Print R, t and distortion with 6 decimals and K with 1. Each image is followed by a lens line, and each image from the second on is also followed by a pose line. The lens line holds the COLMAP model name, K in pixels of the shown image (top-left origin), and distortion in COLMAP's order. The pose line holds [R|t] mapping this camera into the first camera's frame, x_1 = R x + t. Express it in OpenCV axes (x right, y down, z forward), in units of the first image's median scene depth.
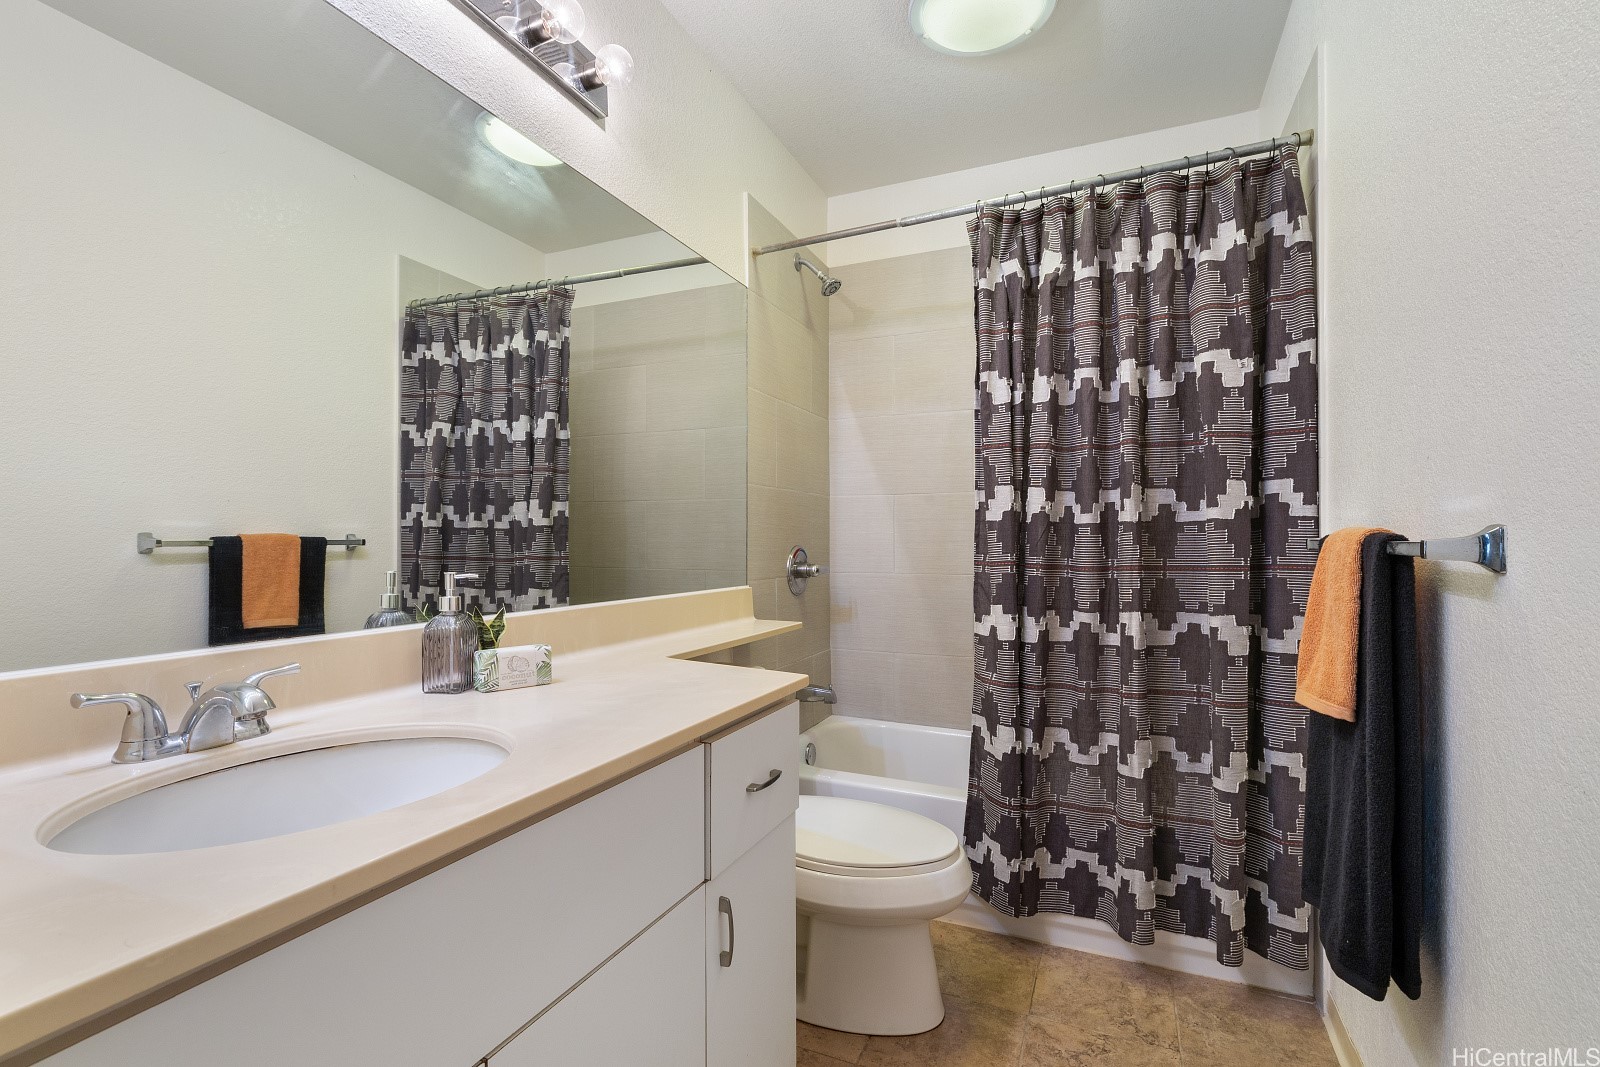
lens RADIAL K [[719.2, 0, 803.1], [0, 719.2, 537.4], [0, 0, 1]] dist [-0.008403, 0.000653]
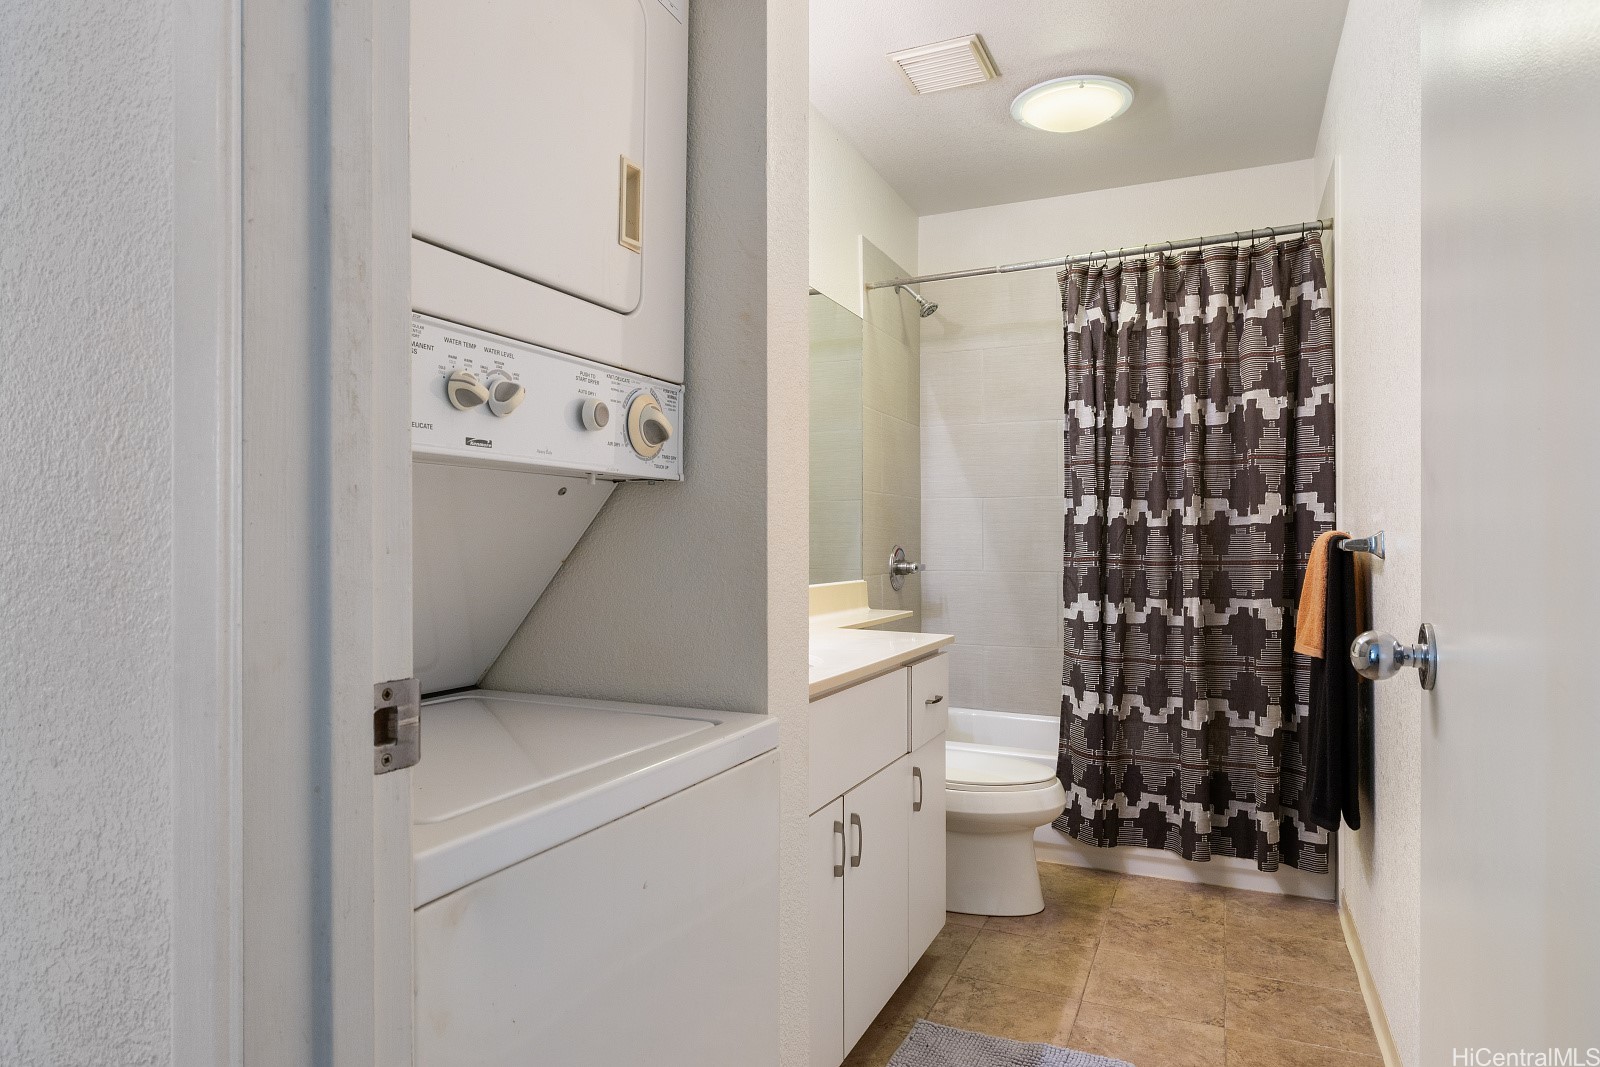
lens RADIAL K [[958.0, 0, 798.3], [0, 958.0, 533.5], [0, 0, 1]] dist [-0.008711, 0.003055]
pose [[0.999962, 0.000910, -0.008654, -0.208411], [-0.000947, 0.999991, -0.004239, -0.000042], [0.008650, 0.004247, 0.999954, -0.654883]]
